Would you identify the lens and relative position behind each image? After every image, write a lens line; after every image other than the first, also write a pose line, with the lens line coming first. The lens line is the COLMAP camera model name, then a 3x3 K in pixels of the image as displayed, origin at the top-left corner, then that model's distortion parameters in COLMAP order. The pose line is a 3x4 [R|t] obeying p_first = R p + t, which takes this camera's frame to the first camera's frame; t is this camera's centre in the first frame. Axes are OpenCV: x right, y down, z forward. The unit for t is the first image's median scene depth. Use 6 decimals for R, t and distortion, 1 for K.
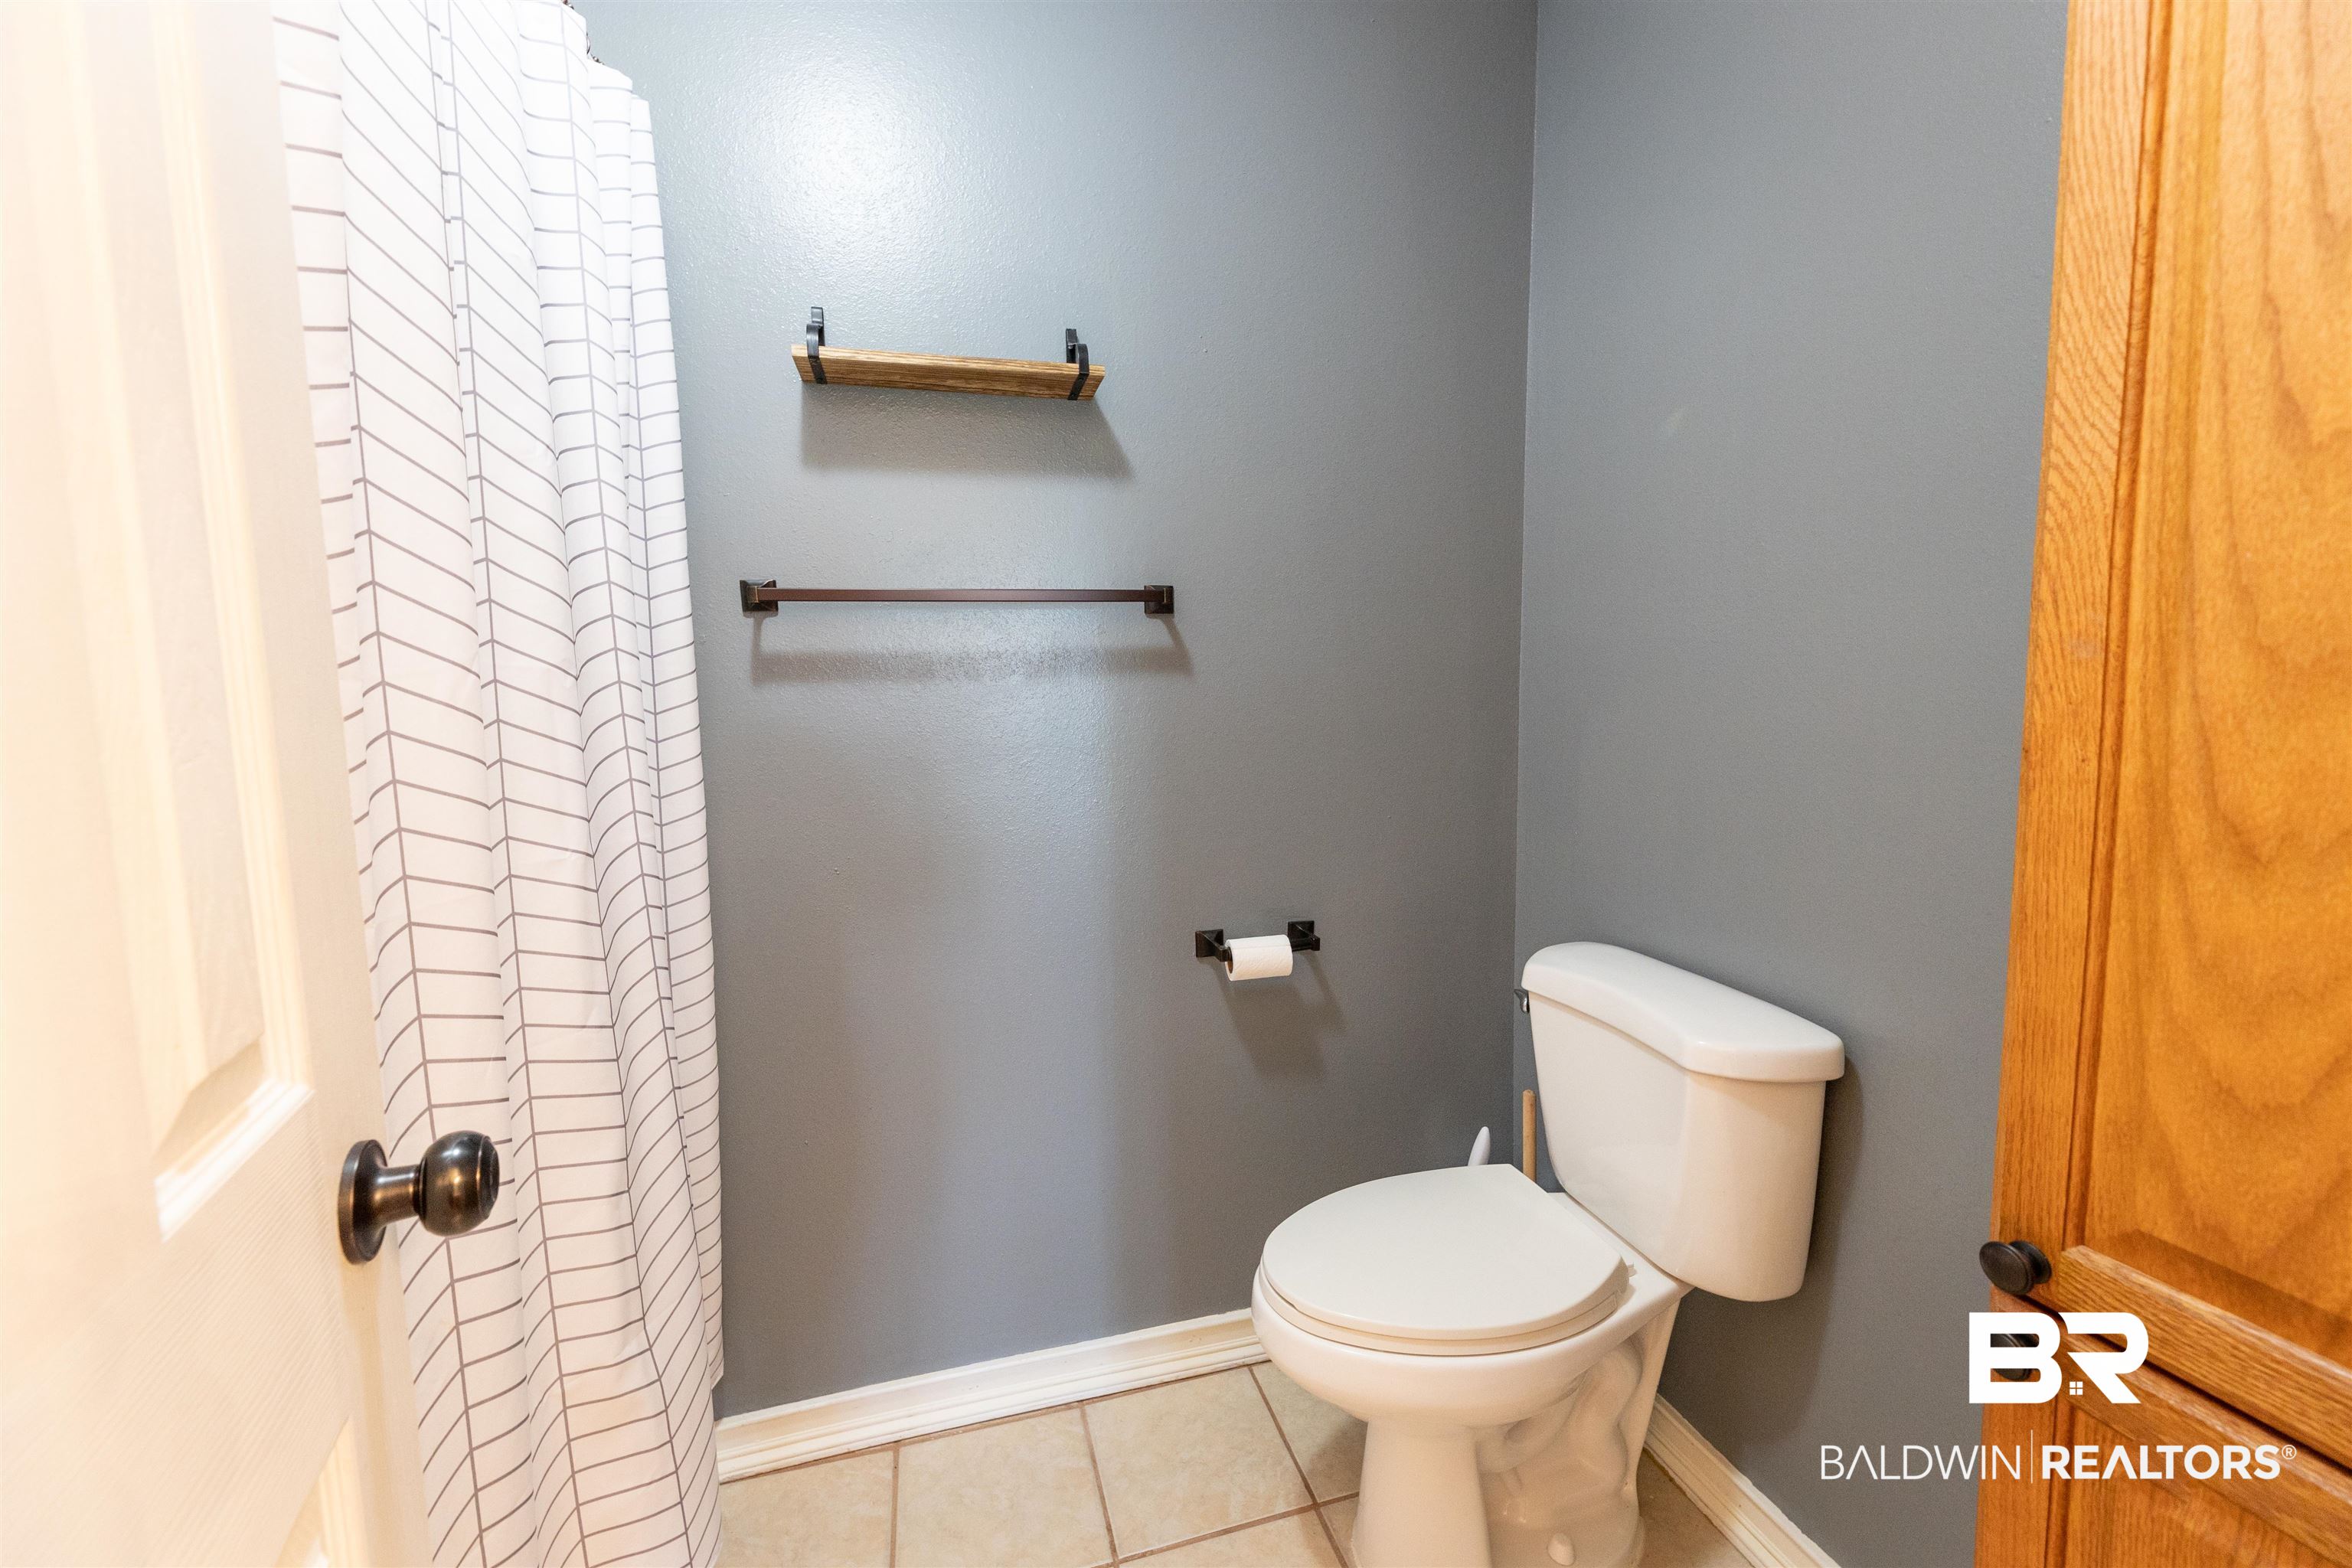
lens RADIAL K [[963.3, 0, 1185.6], [0, 963.3, 786.0], [0, 0, 1]] dist [0.000802, 0.000620]
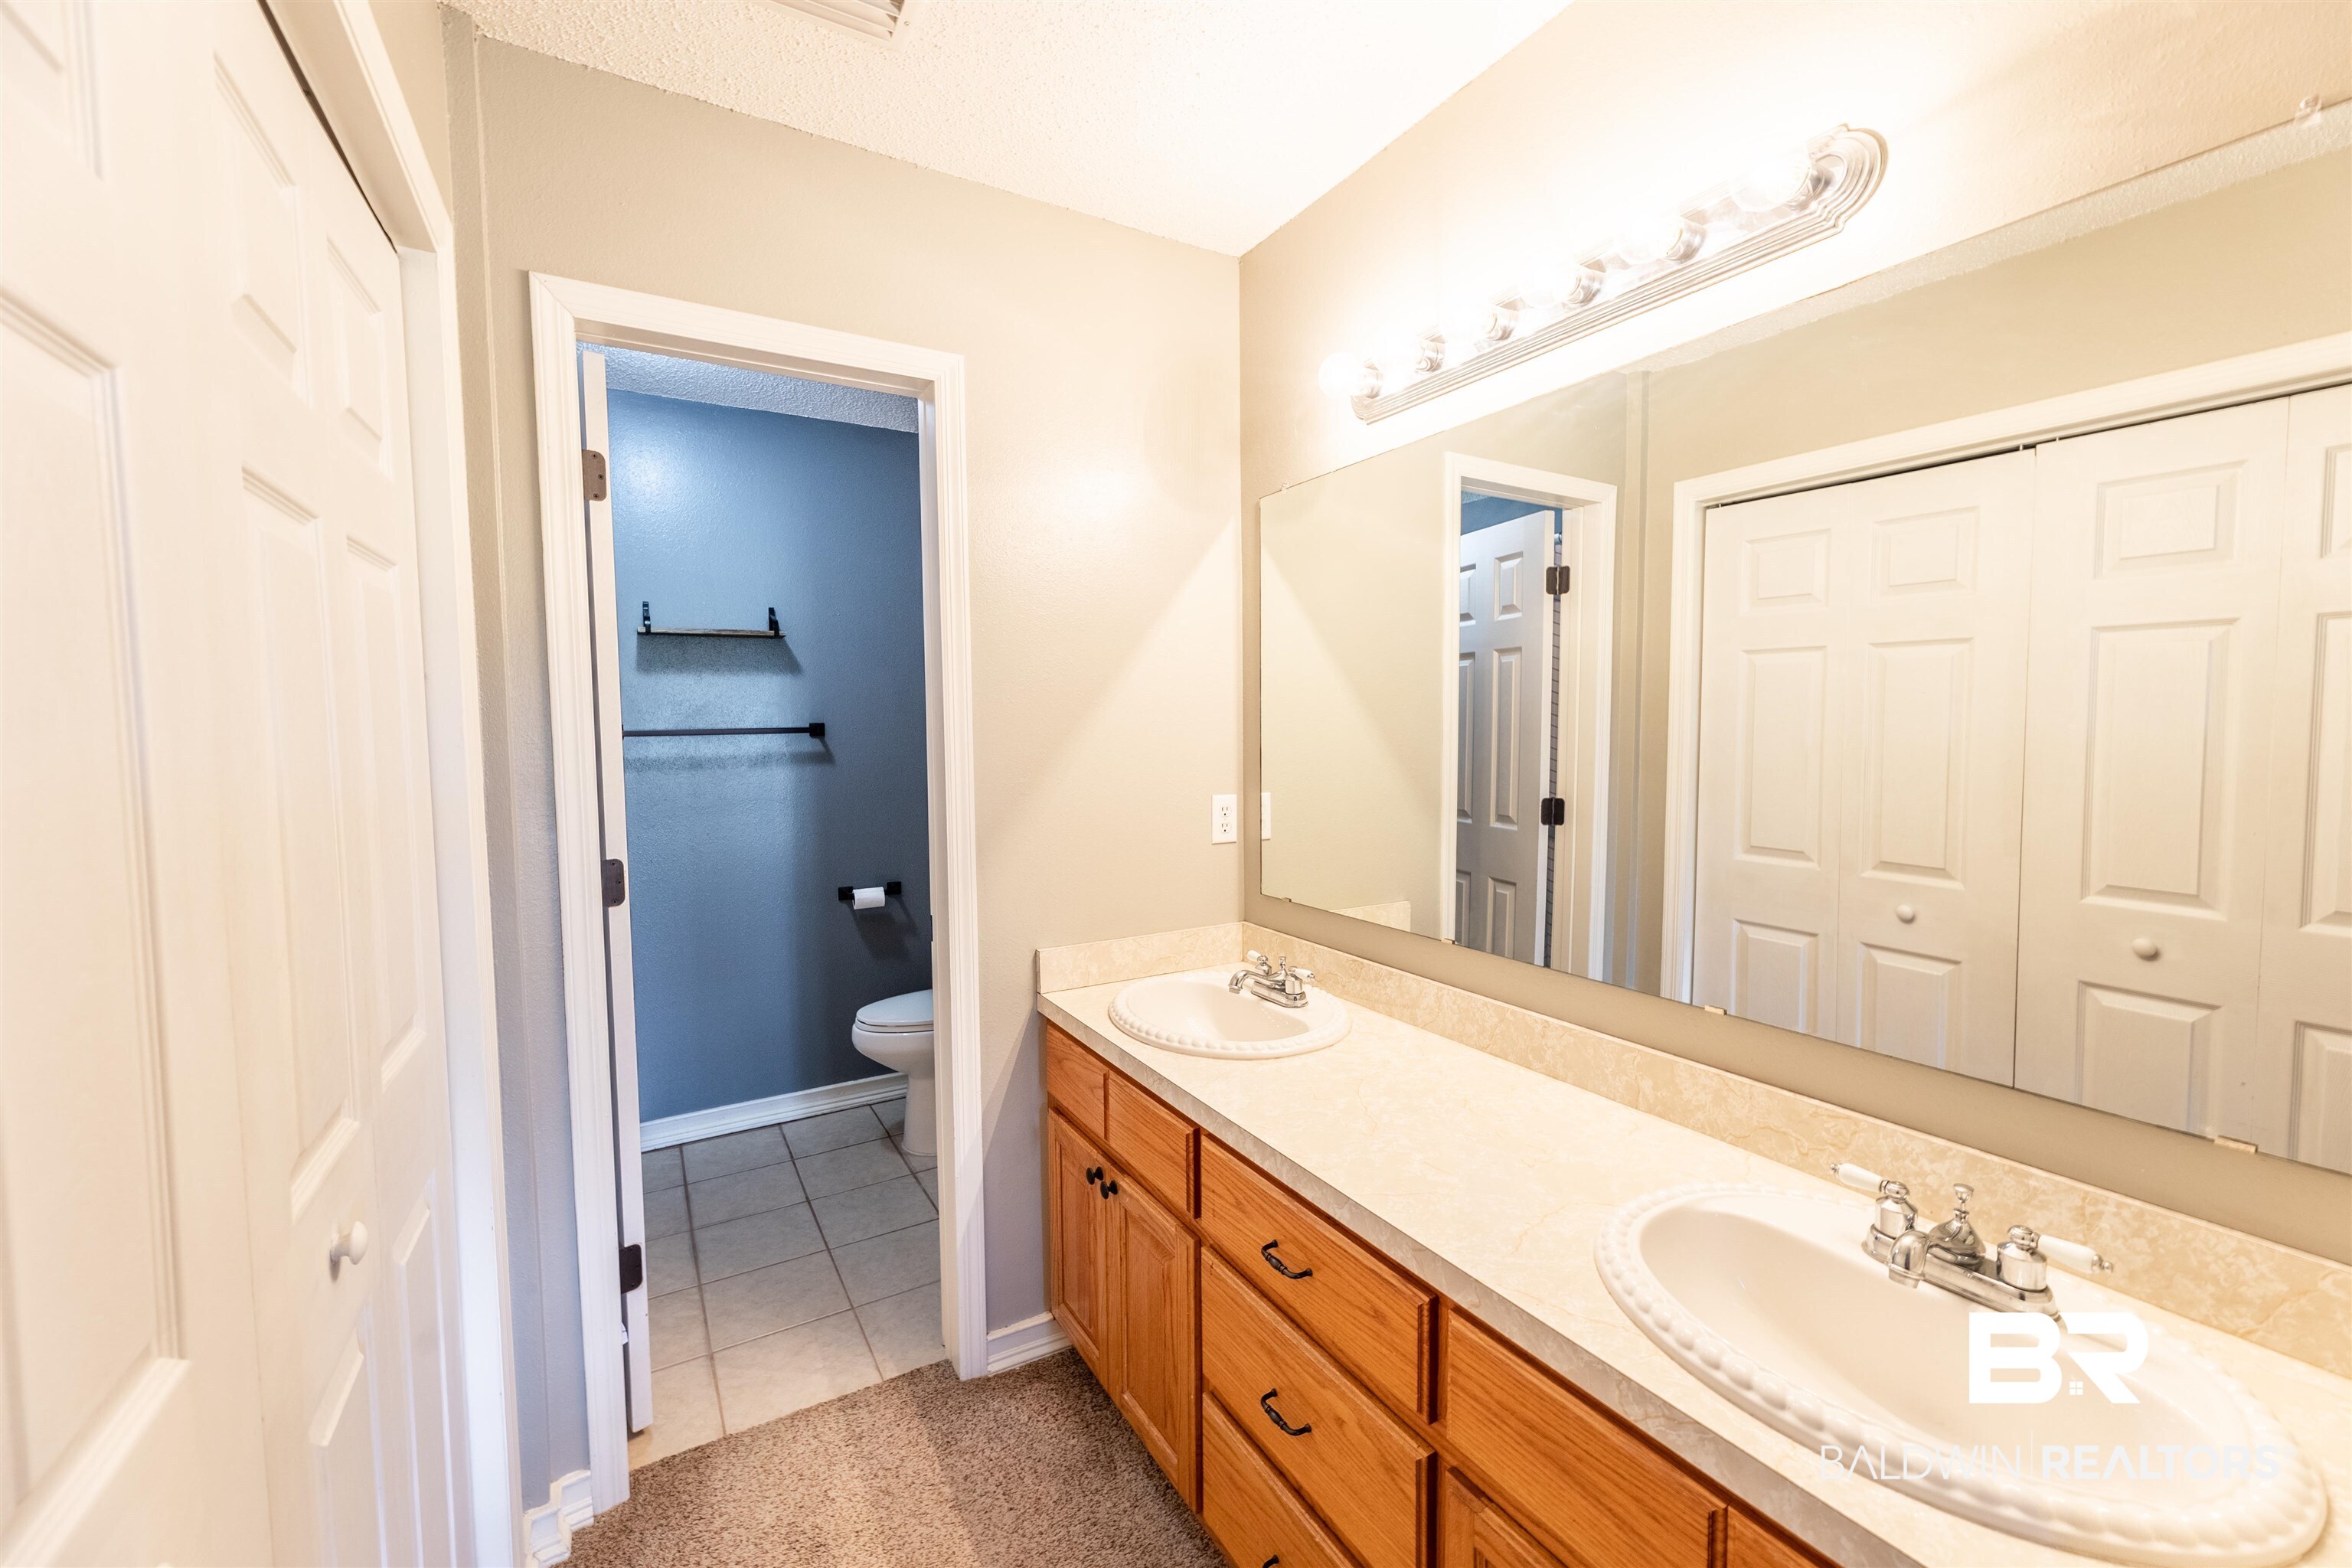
lens RADIAL K [[963.3, 0, 1173.1], [0, 963.3, 777.2], [0, 0, 1]] dist [0.000802, 0.000620]
pose [[0.970767, -0.006807, 0.239927, 0.220745], [0.014313, 0.999461, -0.029558, -0.015254], [-0.239597, 0.032128, 0.970341, -1.229500]]
